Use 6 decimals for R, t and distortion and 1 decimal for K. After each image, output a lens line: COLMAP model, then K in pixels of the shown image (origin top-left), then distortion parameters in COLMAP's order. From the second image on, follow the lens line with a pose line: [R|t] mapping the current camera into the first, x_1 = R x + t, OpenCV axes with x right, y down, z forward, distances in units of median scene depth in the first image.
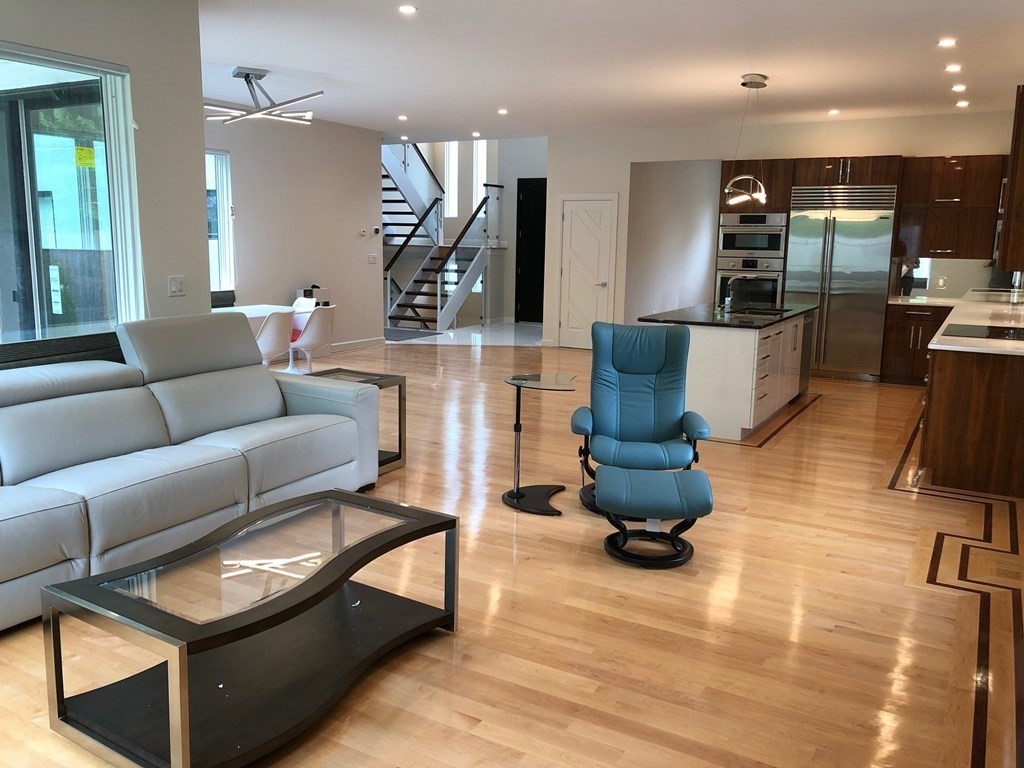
lens RADIAL K [[841.0, 0, 512.0], [0, 841.0, 384.0], [0, 0, 1]] dist [0.094404, -0.002572]
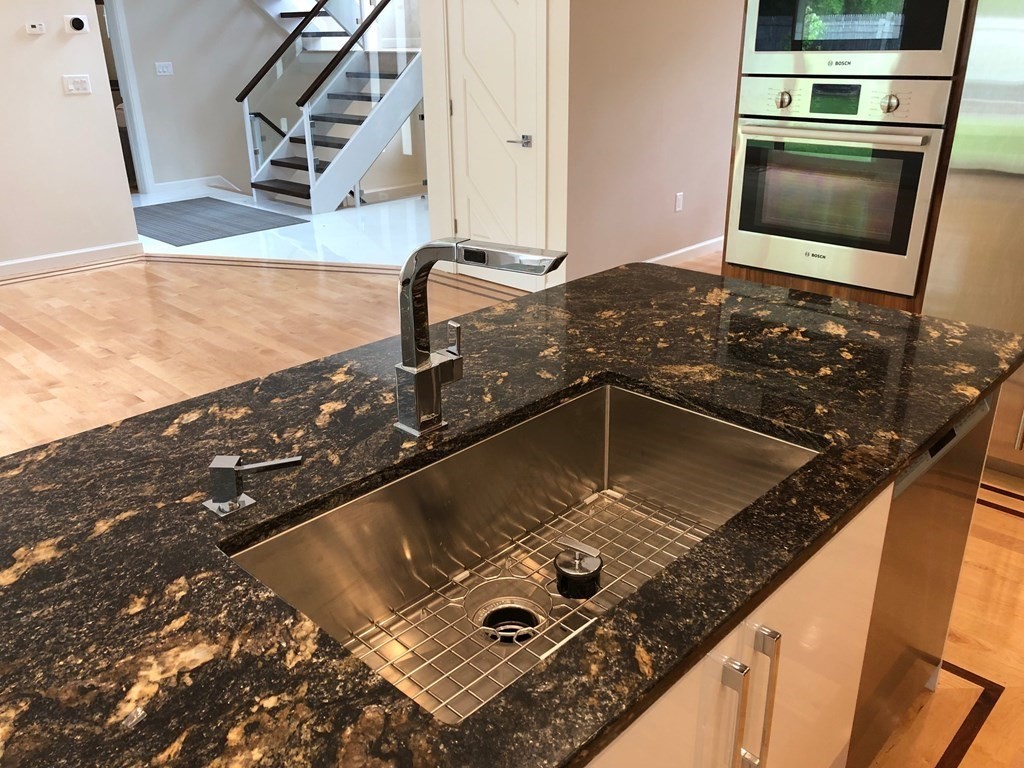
lens RADIAL K [[840.1, 0, 512.0], [0, 840.1, 384.0], [0, 0, 1]] dist [0.004336, 0.004291]
pose [[0.967826, 0.070800, -0.241453, 0.168203], [-0.016746, 0.975594, 0.218942, -0.071731], [0.251061, -0.207854, 0.945391, 0.450806]]
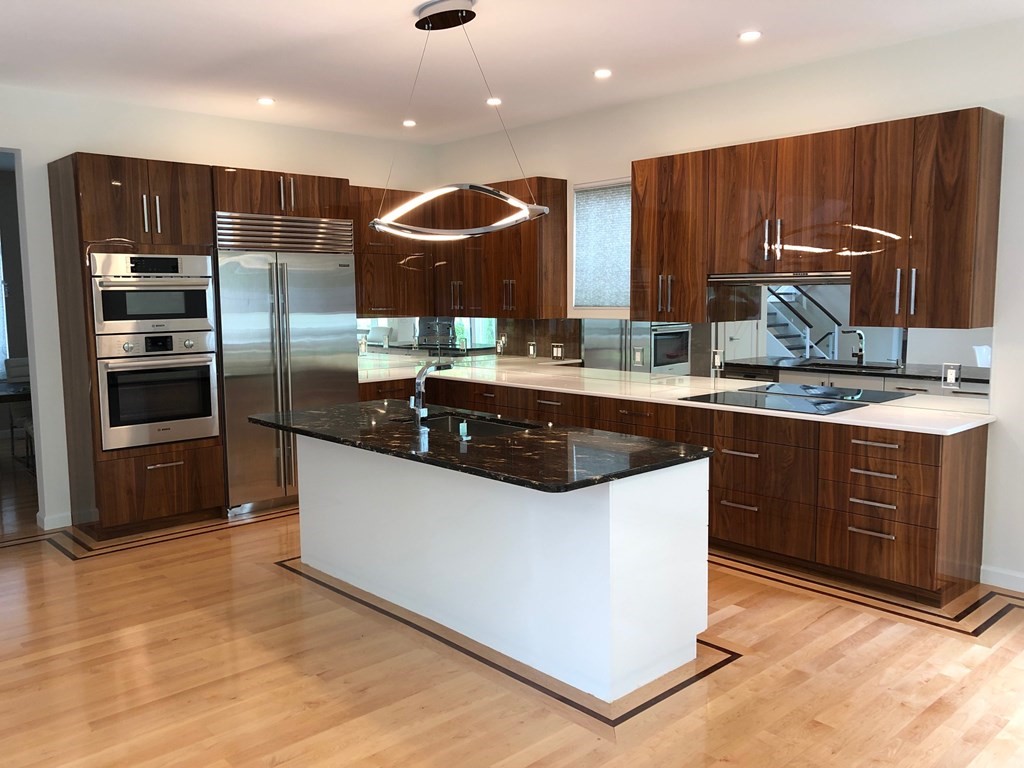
lens RADIAL K [[841.0, 0, 512.0], [0, 841.0, 384.0], [0, 0, 1]] dist [0.094404, -0.002572]
pose [[0.298050, -0.125430, 0.946273, -0.125710], [0.181955, 0.980618, 0.072672, -0.077247], [-0.937048, 0.150519, 0.315096, 0.412920]]
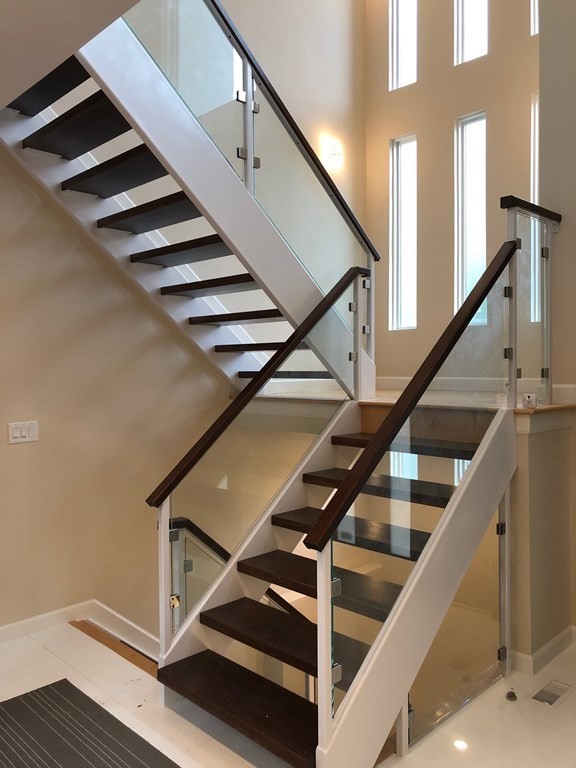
lens RADIAL K [[620.8, 0, 285.9], [0, 620.8, 376.5], [0, 0, 1]] dist [0.027687, -0.002670]
pose [[0.959832, -0.020971, -0.279790, -0.045615], [-0.022690, 0.988135, -0.151904, -0.138319], [0.279656, 0.152151, 0.947968, 0.769828]]
